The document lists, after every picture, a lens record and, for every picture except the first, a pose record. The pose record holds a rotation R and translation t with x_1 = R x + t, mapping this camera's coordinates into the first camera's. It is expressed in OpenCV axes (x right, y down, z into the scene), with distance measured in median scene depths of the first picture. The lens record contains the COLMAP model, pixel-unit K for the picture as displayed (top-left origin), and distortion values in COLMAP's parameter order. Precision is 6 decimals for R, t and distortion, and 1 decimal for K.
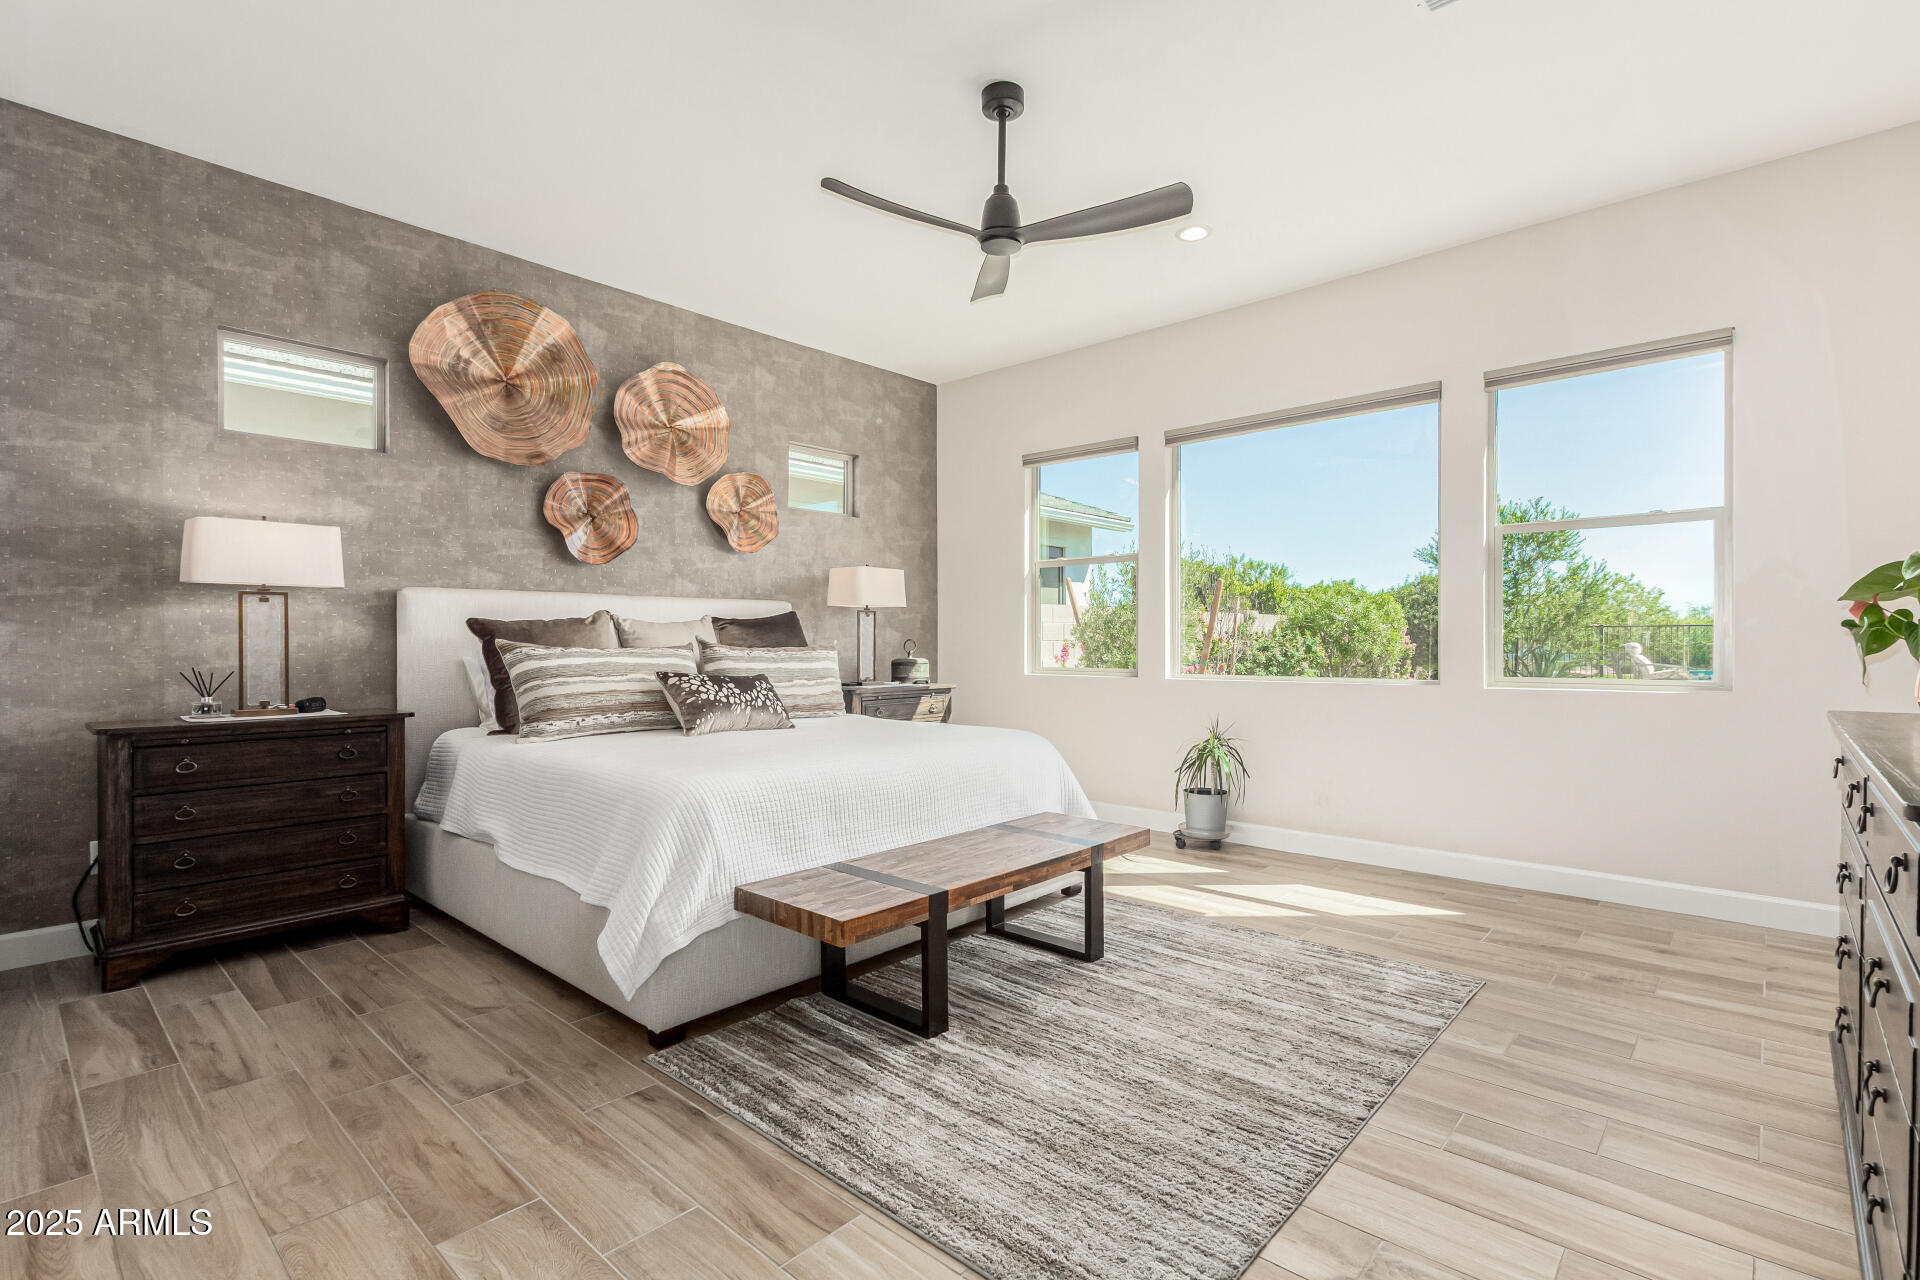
lens RADIAL K [[892.1, 0, 967.5], [0, 892.1, 639.4], [0, 0, 1]] dist [0.015822, -0.000267]
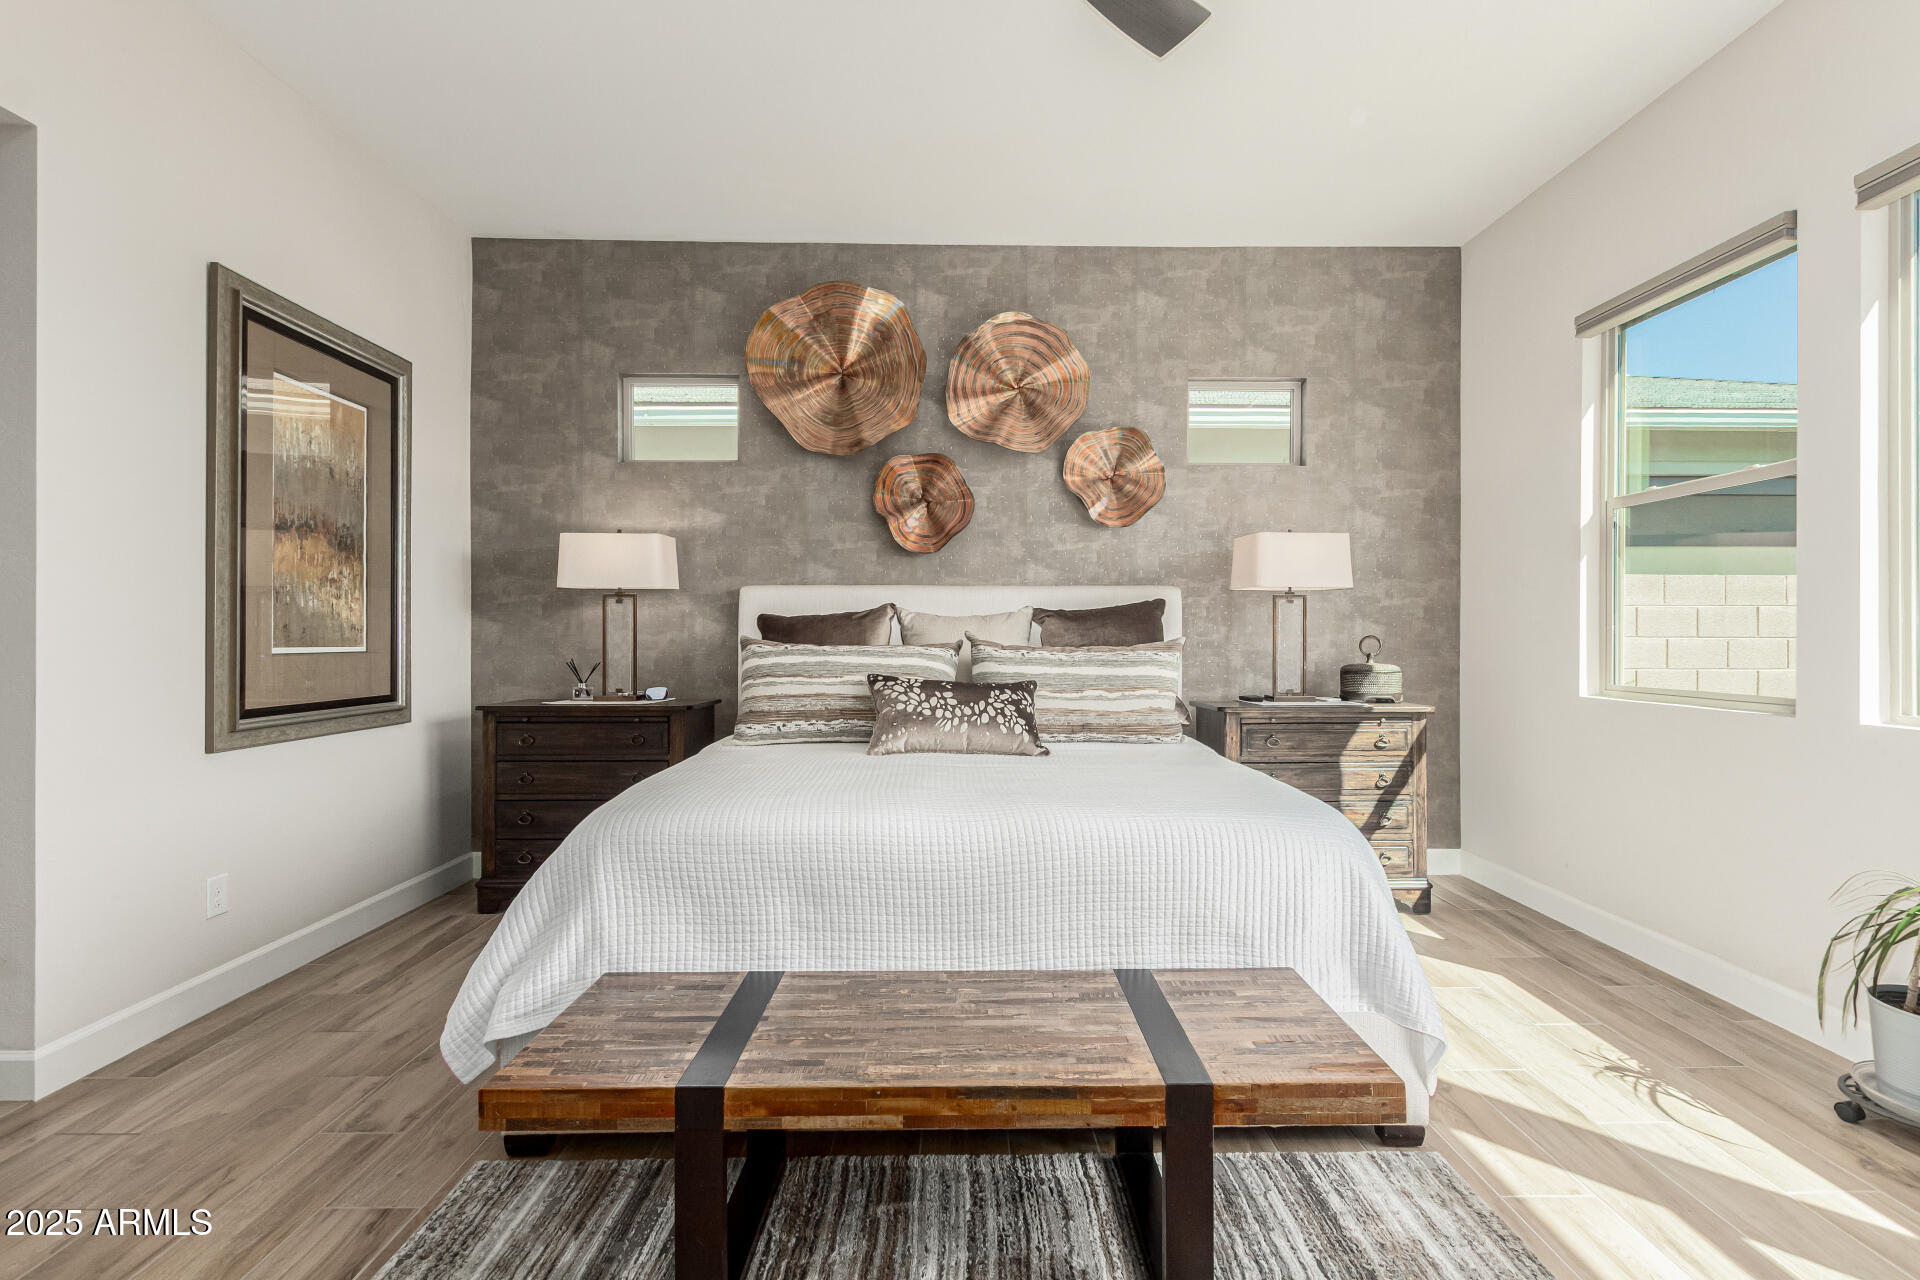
lens RADIAL K [[883.8, 0, 977.6], [0, 883.8, 635.5], [0, 0, 1]] dist [0.005244, 0.000248]
pose [[0.686147, 0.000025, -0.727463, 0.297479], [-0.000648, 1.000000, -0.000577, 0.000298], [0.727463, 0.000867, 0.686147, 0.452564]]
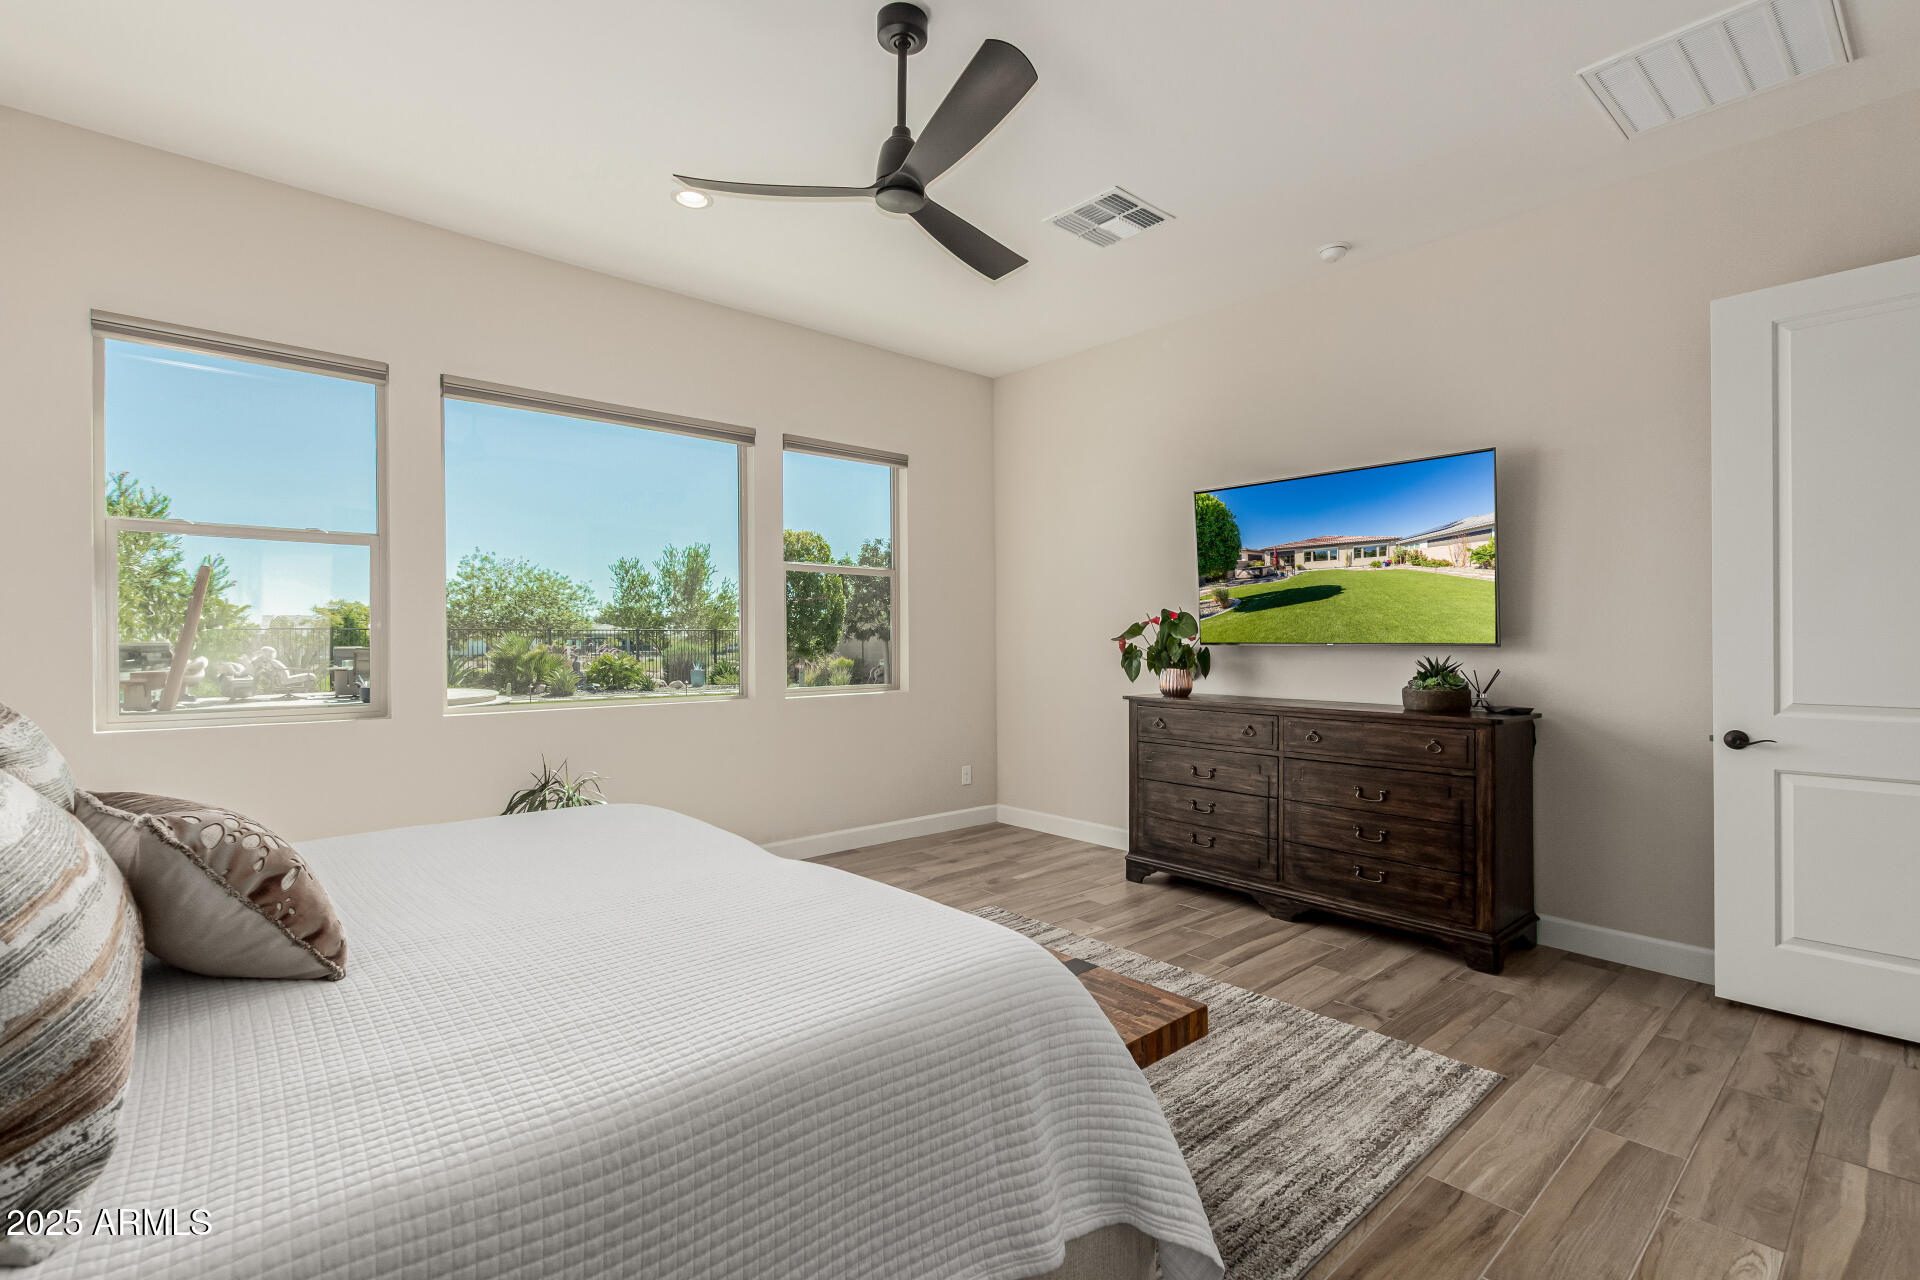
lens RADIAL K [[883.8, 0, 977.6], [0, 883.8, 635.5], [0, 0, 1]] dist [0.005244, 0.000248]
pose [[0.098025, 0.007321, 0.995157, -0.565171], [-0.002568, 0.999971, -0.007104, -0.022745], [-0.995181, -0.001860, 0.098041, 0.625370]]
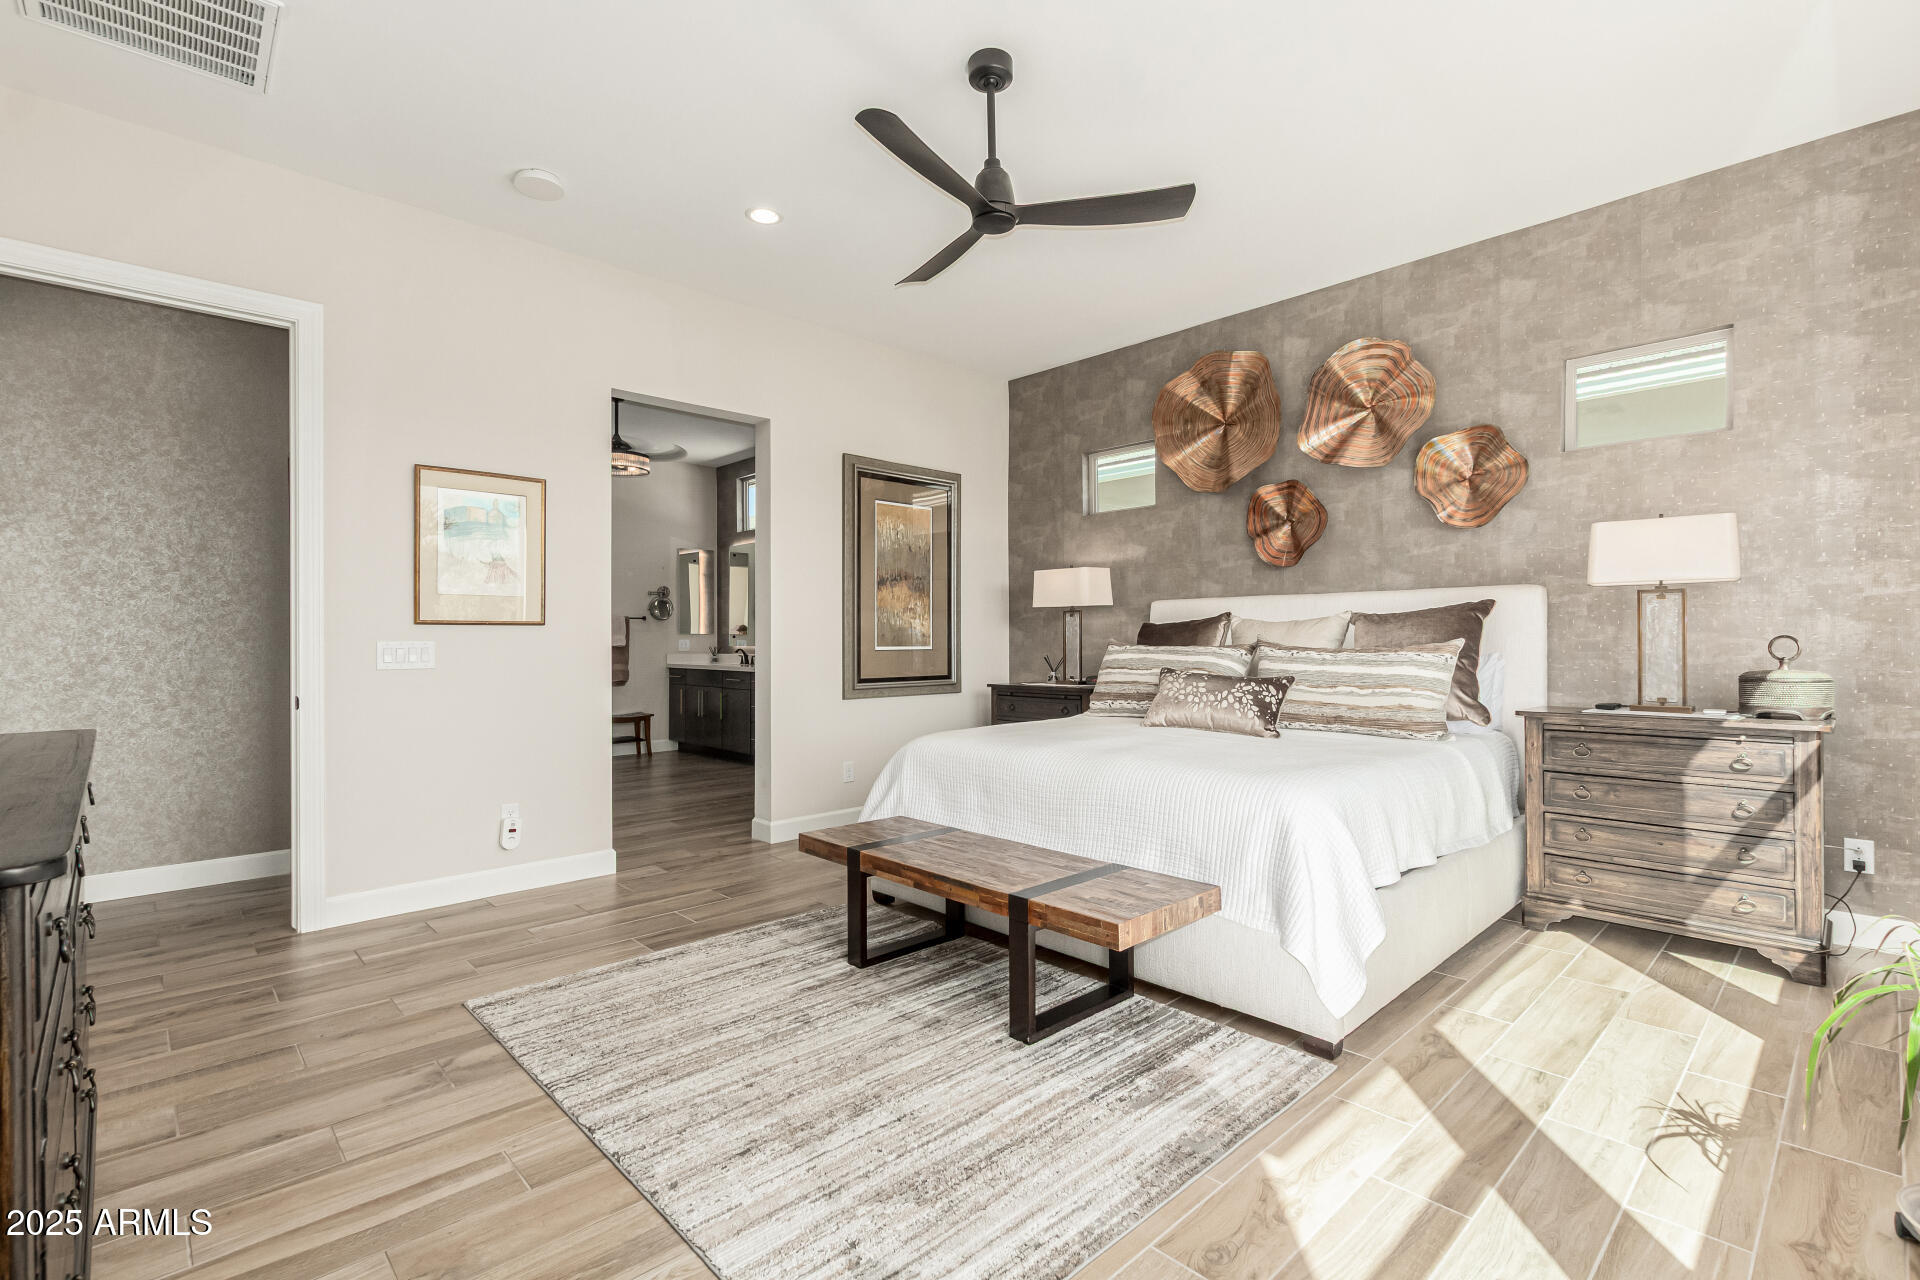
lens RADIAL K [[872.4, 0, 960.0], [0, 872.4, 640.0], [0, 0, 1]] dist [-0.003444, -0.000598]
pose [[-0.077530, -0.000578, -0.996990, 0.685805], [0.003322, 0.999994, -0.000838, 0.001781], [0.996984, -0.003377, -0.077528, 0.750141]]
